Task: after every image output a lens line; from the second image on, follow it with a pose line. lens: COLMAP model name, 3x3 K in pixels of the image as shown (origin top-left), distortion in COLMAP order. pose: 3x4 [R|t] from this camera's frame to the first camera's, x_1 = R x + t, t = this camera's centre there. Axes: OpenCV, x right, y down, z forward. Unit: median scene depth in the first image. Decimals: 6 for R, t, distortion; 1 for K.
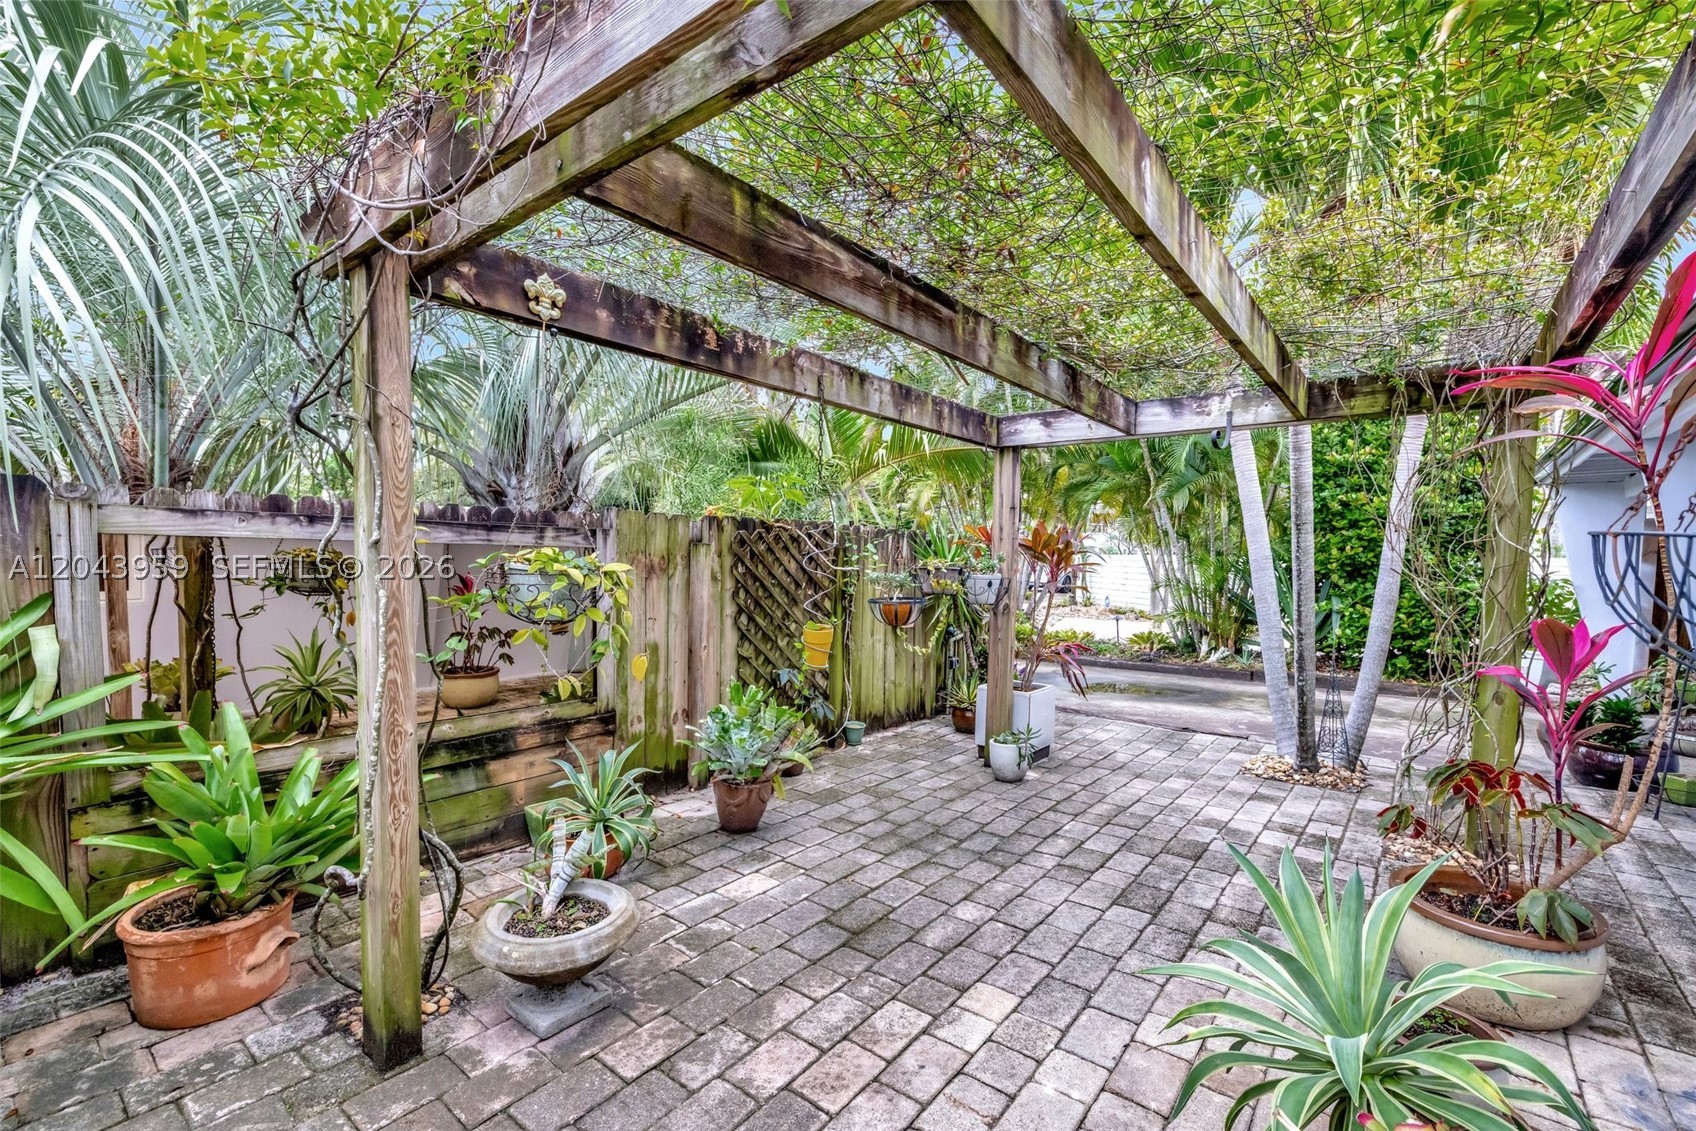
lens RADIAL K [[734.5, 0, 848.0], [0, 734.5, 565.5], [0, 0, 1]] dist [-0.000098, 0.000032]
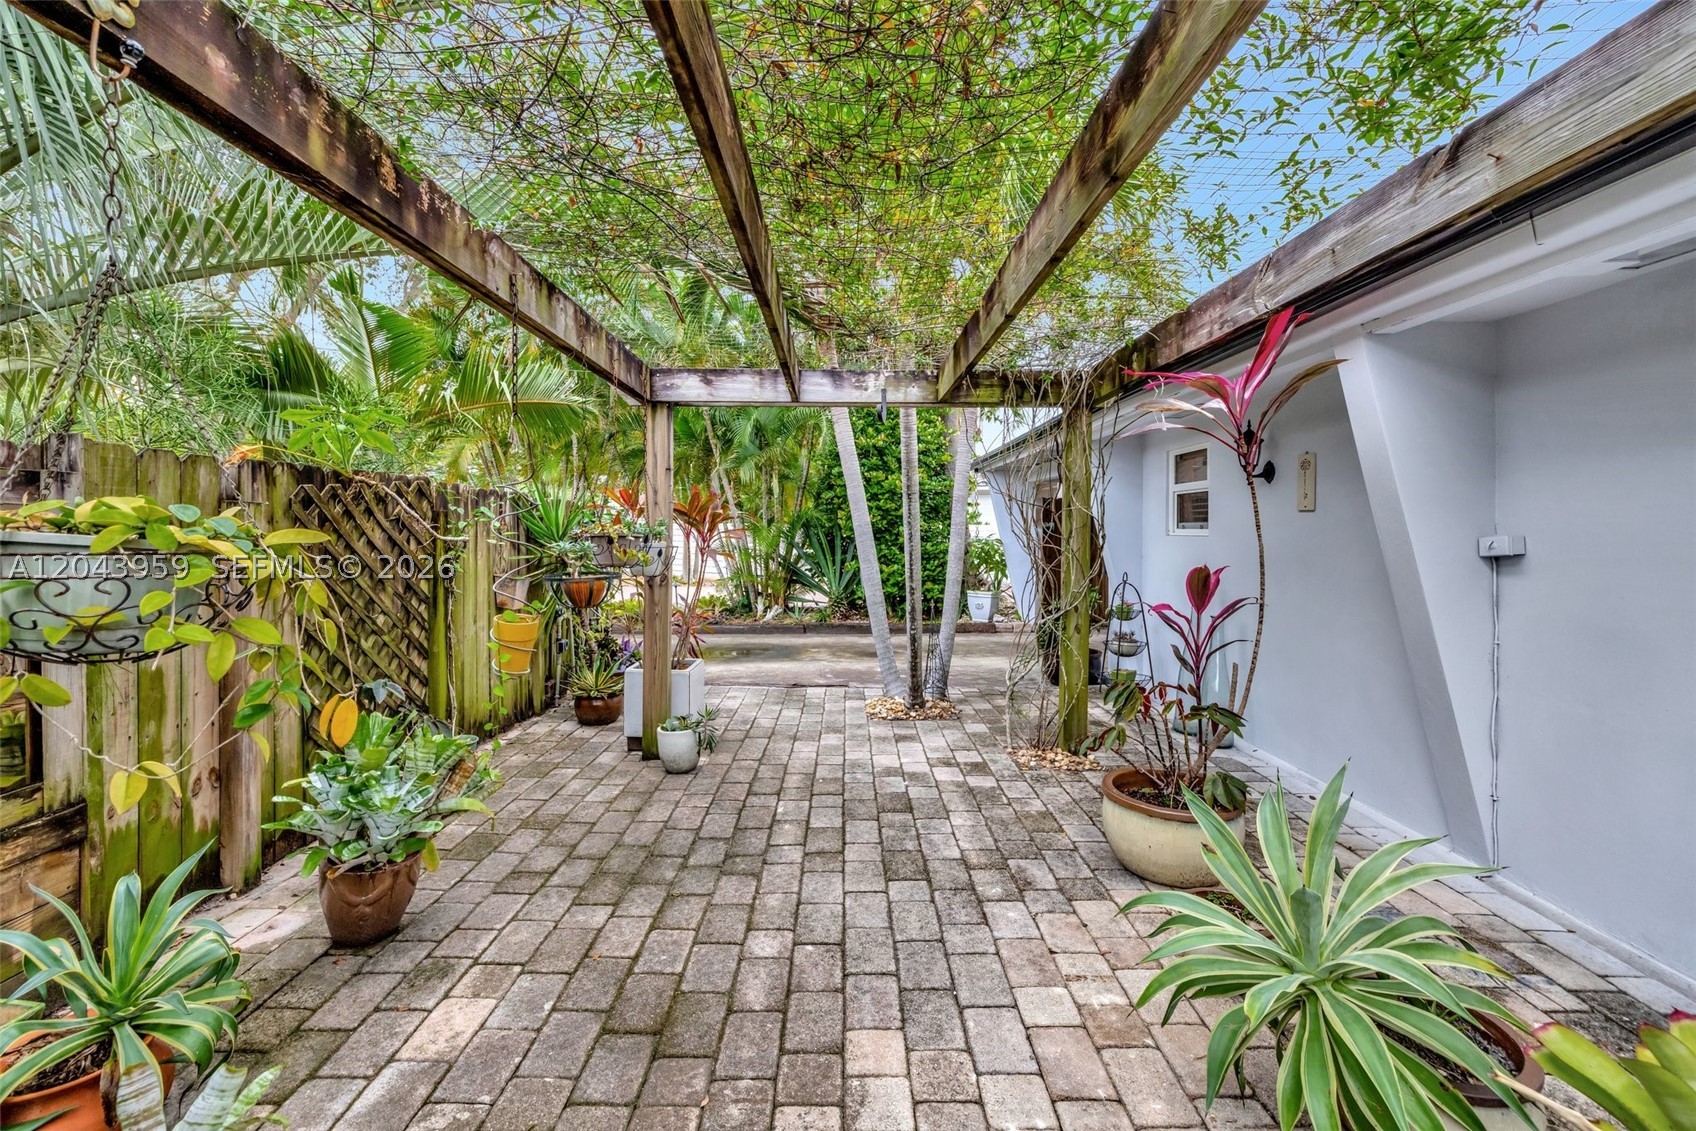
lens RADIAL K [[716.7, 0, 846.9], [0, 716.7, 518.7], [0, 0, 1]] dist [0.000487, 0.000290]
pose [[0.789137, 0.001733, 0.614214, -0.173797], [0.011617, 0.999775, -0.017747, 0.001808], [-0.614107, 0.021140, 0.788940, 0.190521]]
